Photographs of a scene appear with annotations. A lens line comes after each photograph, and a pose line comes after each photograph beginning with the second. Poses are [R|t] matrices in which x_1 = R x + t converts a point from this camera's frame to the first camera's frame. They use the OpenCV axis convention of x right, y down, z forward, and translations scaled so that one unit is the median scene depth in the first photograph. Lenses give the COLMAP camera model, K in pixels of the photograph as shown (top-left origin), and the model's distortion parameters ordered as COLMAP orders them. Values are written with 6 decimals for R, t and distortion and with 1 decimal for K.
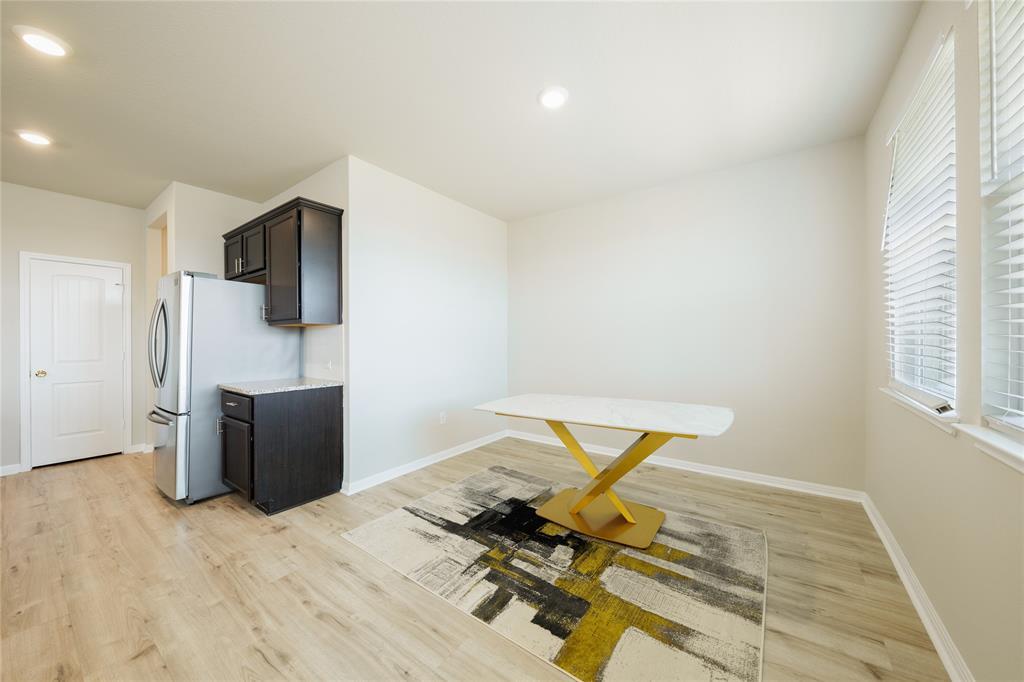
lens RADIAL K [[350.5, 0, 524.5], [0, 350.5, 337.7], [0, 0, 1]] dist [-0.002554, -0.000462]
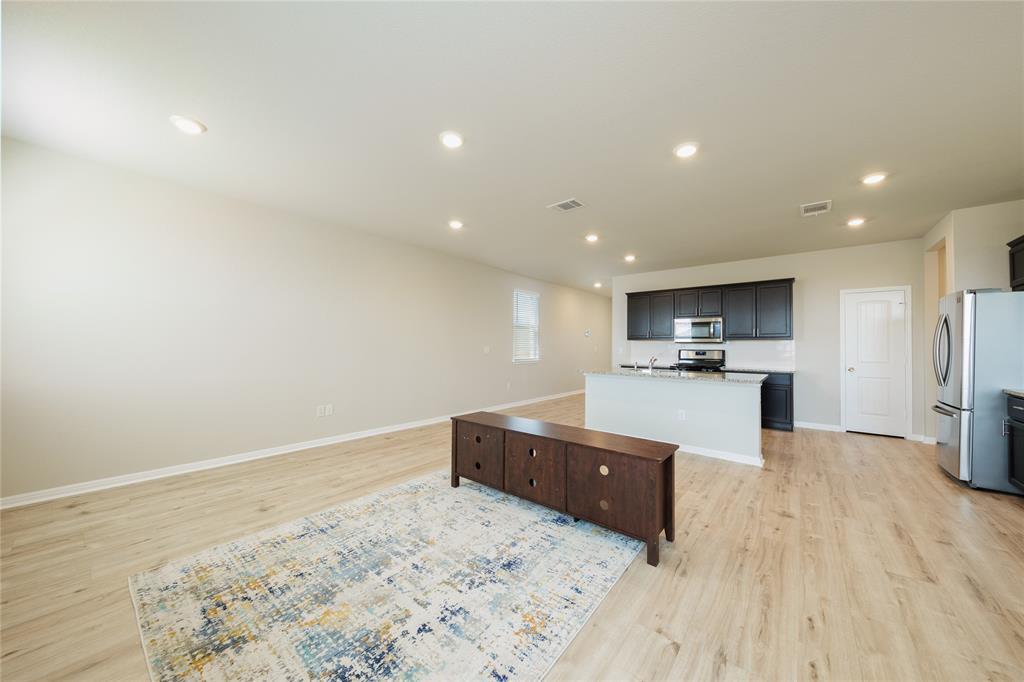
lens RADIAL K [[359.9, 0, 512.0], [0, 359.9, 341.0], [0, 0, 1]] dist [0.000989, -0.000053]
pose [[-0.085502, -0.007254, -0.996312, 0.370298], [-0.004419, 0.999966, -0.006901, -0.001749], [0.996328, 0.003812, -0.085531, -0.424783]]
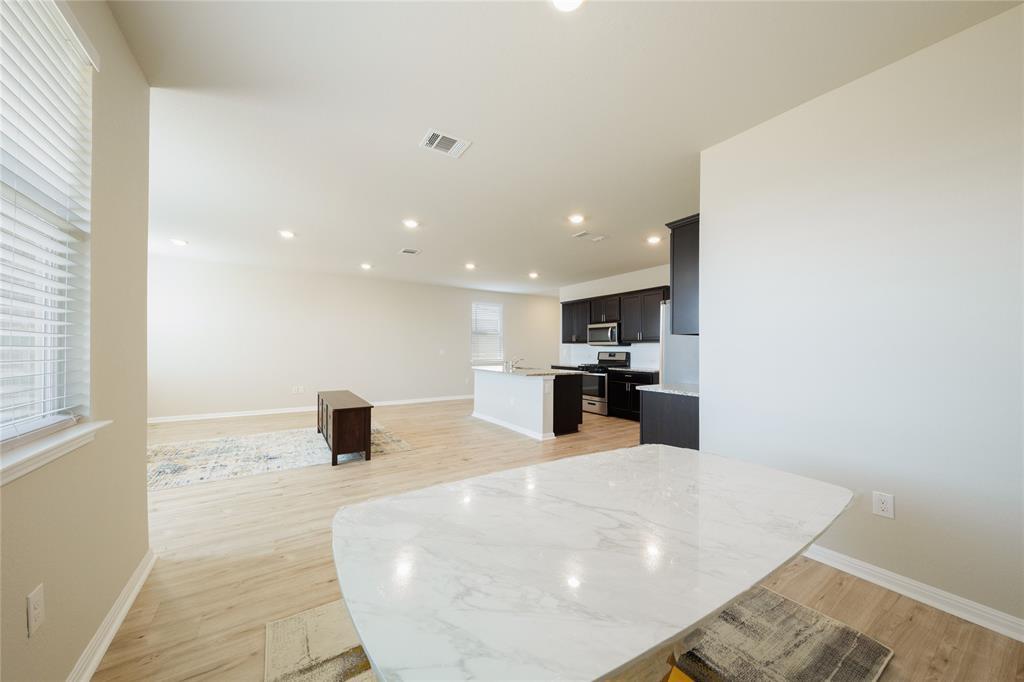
lens RADIAL K [[368.7, 0, 521.5], [0, 368.7, 345.7], [0, 0, 1]] dist [0.000377, -0.000086]
pose [[-0.379231, -0.003134, -0.925297, 0.623834], [-0.001602, 0.999995, -0.002731, -0.002403], [0.925300, 0.000446, -0.379235, 0.944943]]
